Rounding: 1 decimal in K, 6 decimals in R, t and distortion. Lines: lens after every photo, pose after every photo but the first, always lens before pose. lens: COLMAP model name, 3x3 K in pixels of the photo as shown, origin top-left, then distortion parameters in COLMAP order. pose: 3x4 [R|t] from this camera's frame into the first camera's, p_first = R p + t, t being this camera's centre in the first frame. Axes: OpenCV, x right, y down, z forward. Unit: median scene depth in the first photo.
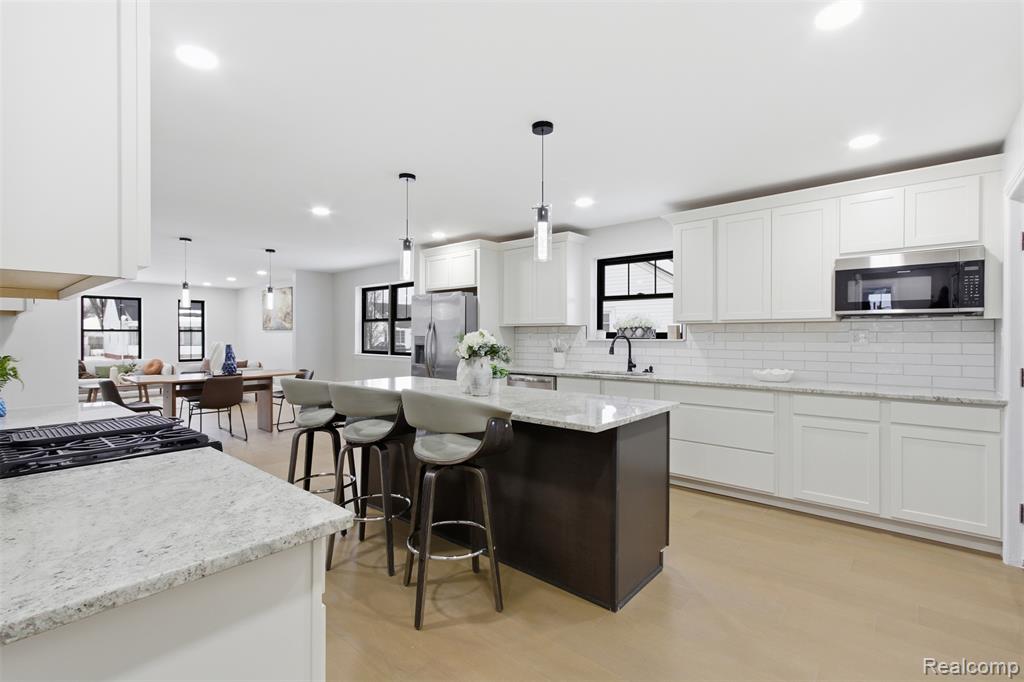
lens RADIAL K [[469.0, 0, 510.3], [0, 469.0, 340.4], [0, 0, 1]] dist [-0.001886, -0.000153]
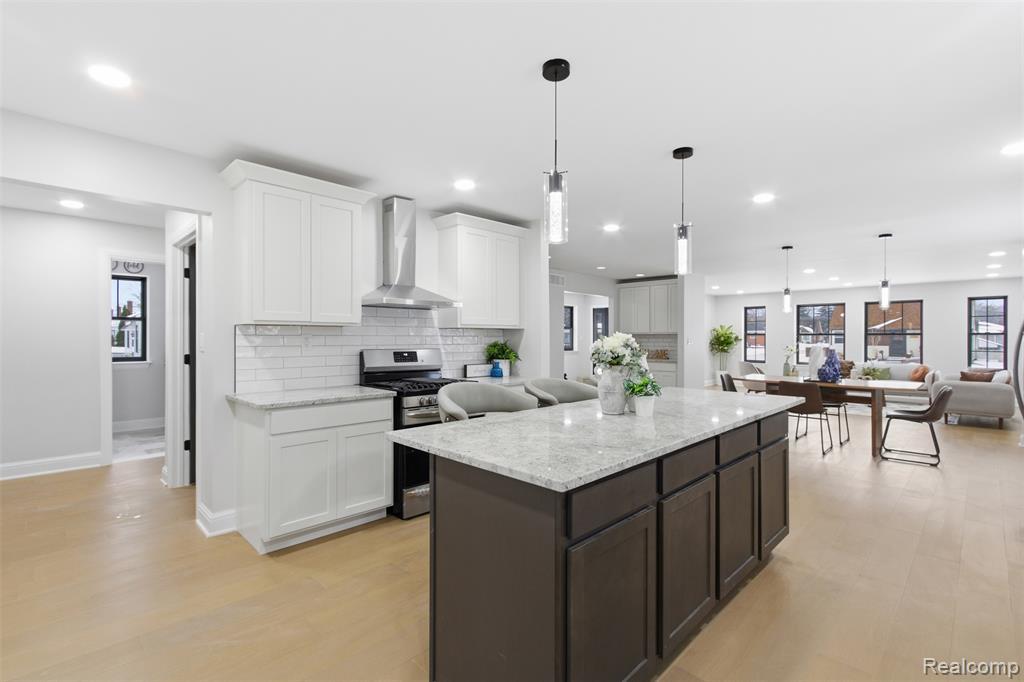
lens RADIAL K [[469.0, 0, 510.3], [0, 469.0, 340.4], [0, 0, 1]] dist [-0.001886, -0.000153]
pose [[-0.066873, 0.003356, -0.997756, 0.387348], [-0.010845, 0.999933, 0.004090, -0.006187], [0.997703, 0.011094, -0.066832, 0.455047]]
